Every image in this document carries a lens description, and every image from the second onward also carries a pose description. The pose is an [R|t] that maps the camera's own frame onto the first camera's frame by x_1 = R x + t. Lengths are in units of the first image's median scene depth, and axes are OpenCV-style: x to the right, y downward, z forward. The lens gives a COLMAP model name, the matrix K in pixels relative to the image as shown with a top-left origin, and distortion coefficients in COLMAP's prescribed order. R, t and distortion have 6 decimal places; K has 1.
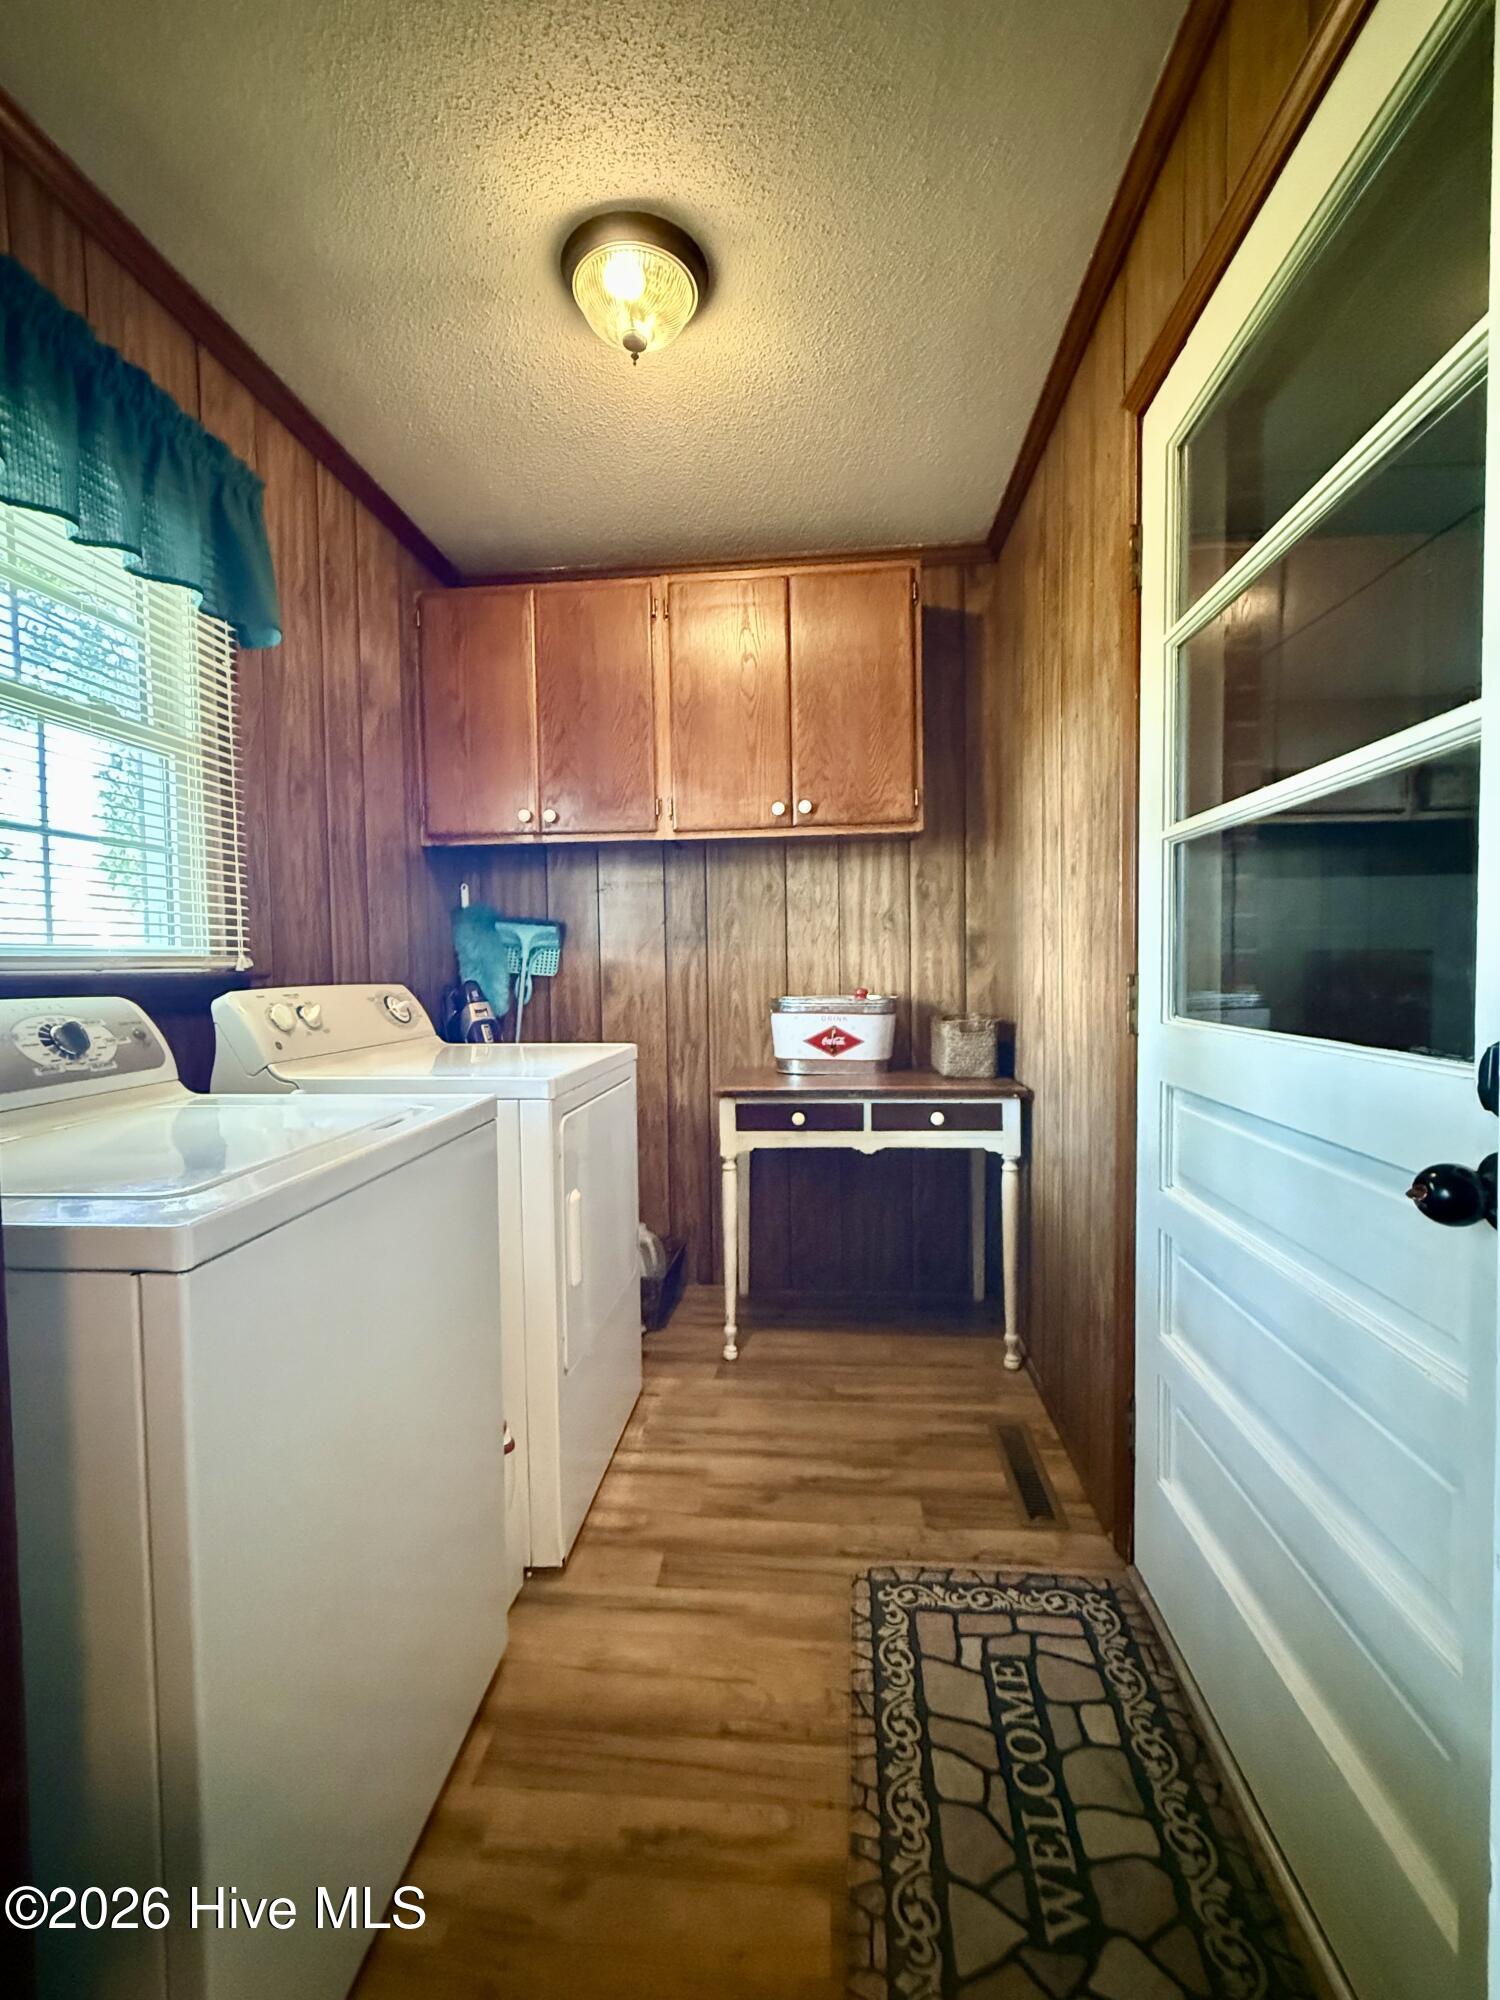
lens RADIAL K [[872.4, 0, 753.1], [0, 872.4, 997.9], [0, 0, 1]] dist [-0.002507, 0.000181]
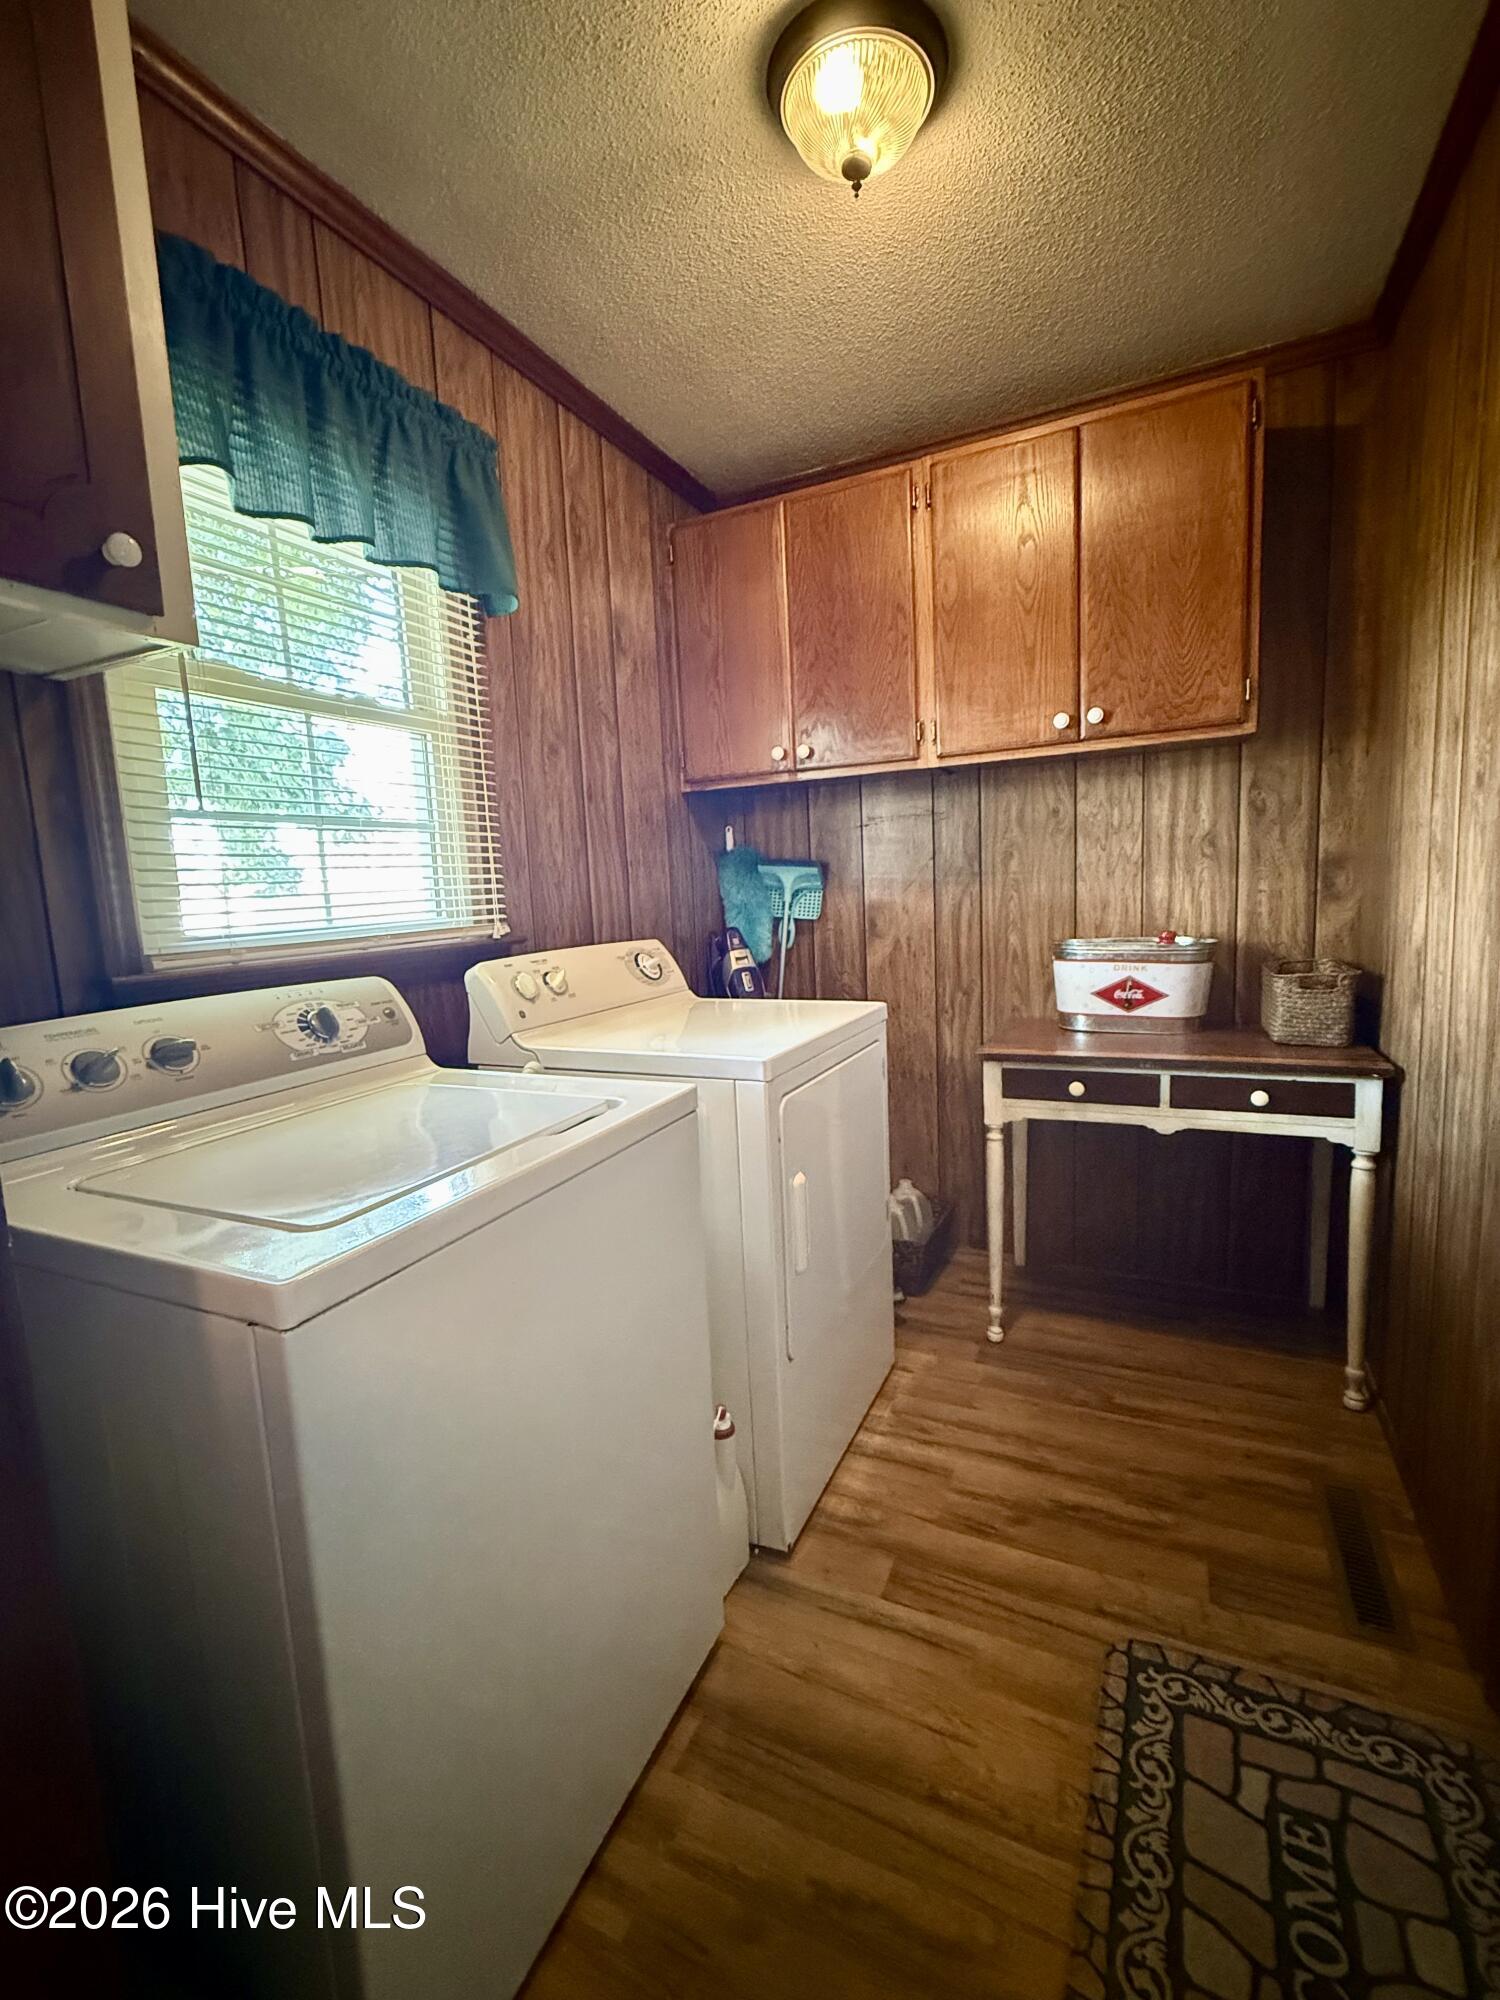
lens RADIAL K [[872.4, 0, 747.5], [0, 872.4, 998.5], [0, 0, 1]] dist [-0.002507, 0.000181]
pose [[0.936298, 0.015949, -0.350843, 0.051188], [0.019446, 0.995082, 0.097129, -0.043530], [0.350667, -0.097764, 0.931383, 0.095890]]
